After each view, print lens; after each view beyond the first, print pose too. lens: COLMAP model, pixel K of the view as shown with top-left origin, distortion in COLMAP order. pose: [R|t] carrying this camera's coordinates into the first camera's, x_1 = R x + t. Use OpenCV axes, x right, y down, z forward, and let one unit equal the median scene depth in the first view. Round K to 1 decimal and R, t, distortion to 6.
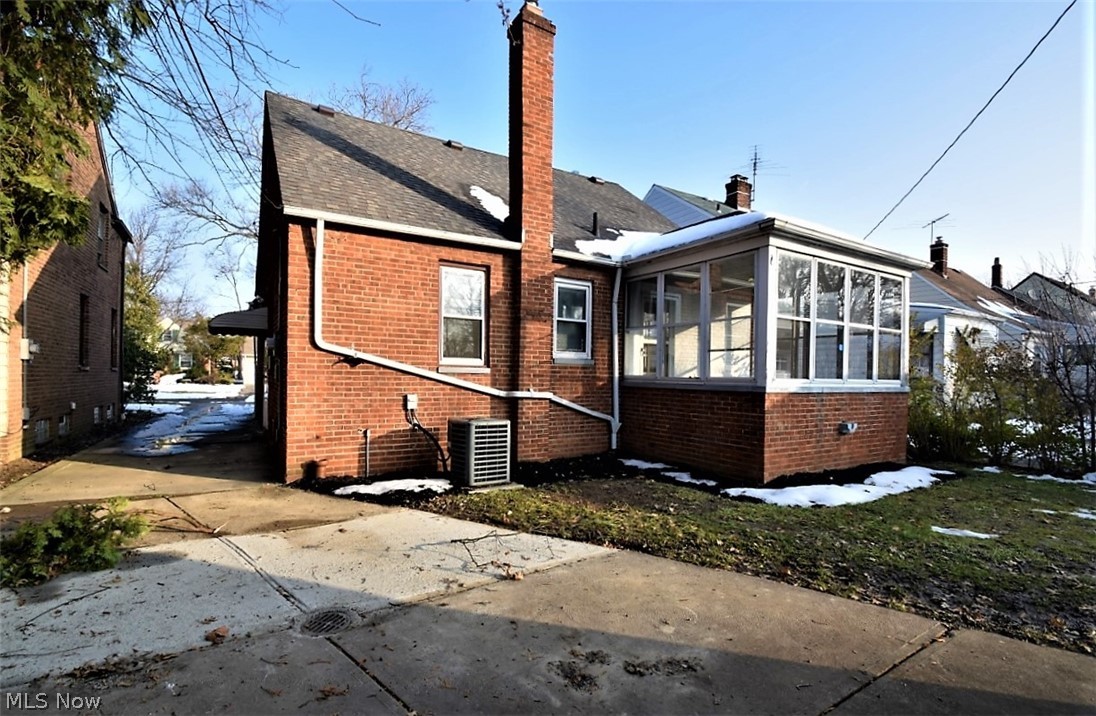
lens RADIAL K [[491.2, 0, 548.0], [0, 491.2, 366.7], [0, 0, 1]] dist [0.000632, 0.000053]
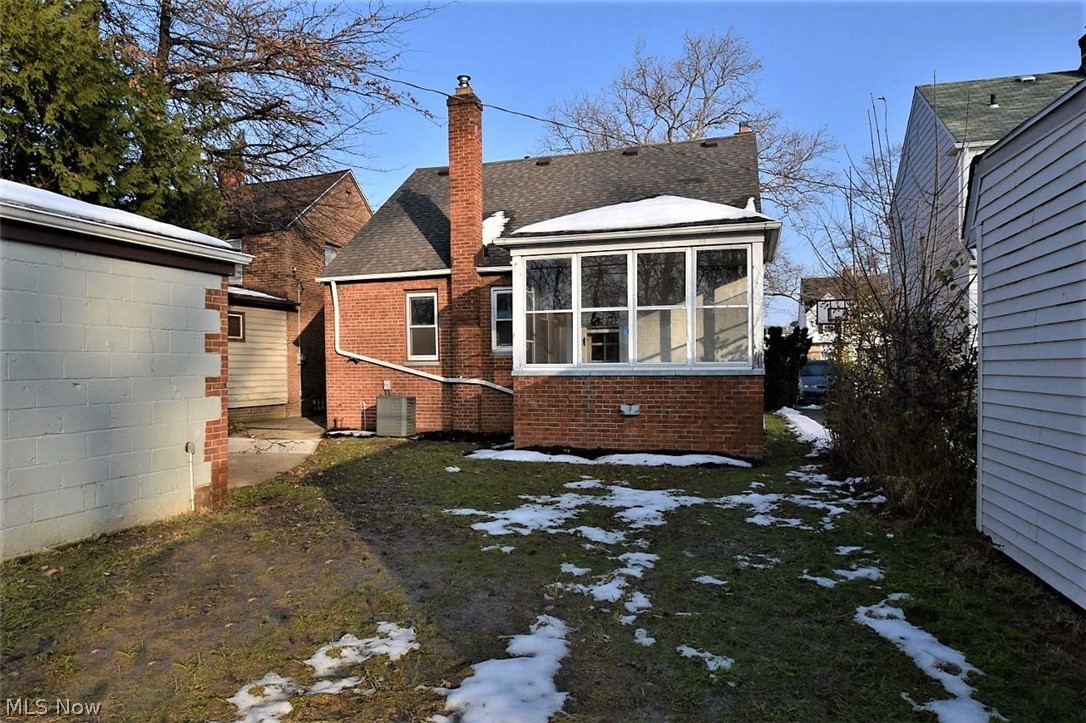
lens RADIAL K [[676.1, 0, 541.1], [0, 676.1, 363.2], [0, 0, 1]] dist [-0.001461, -0.000095]
pose [[0.681416, -0.027393, -0.731383, 1.527560], [0.030436, 0.999495, -0.009078, 0.034527], [0.731263, -0.016075, 0.681906, -0.093970]]
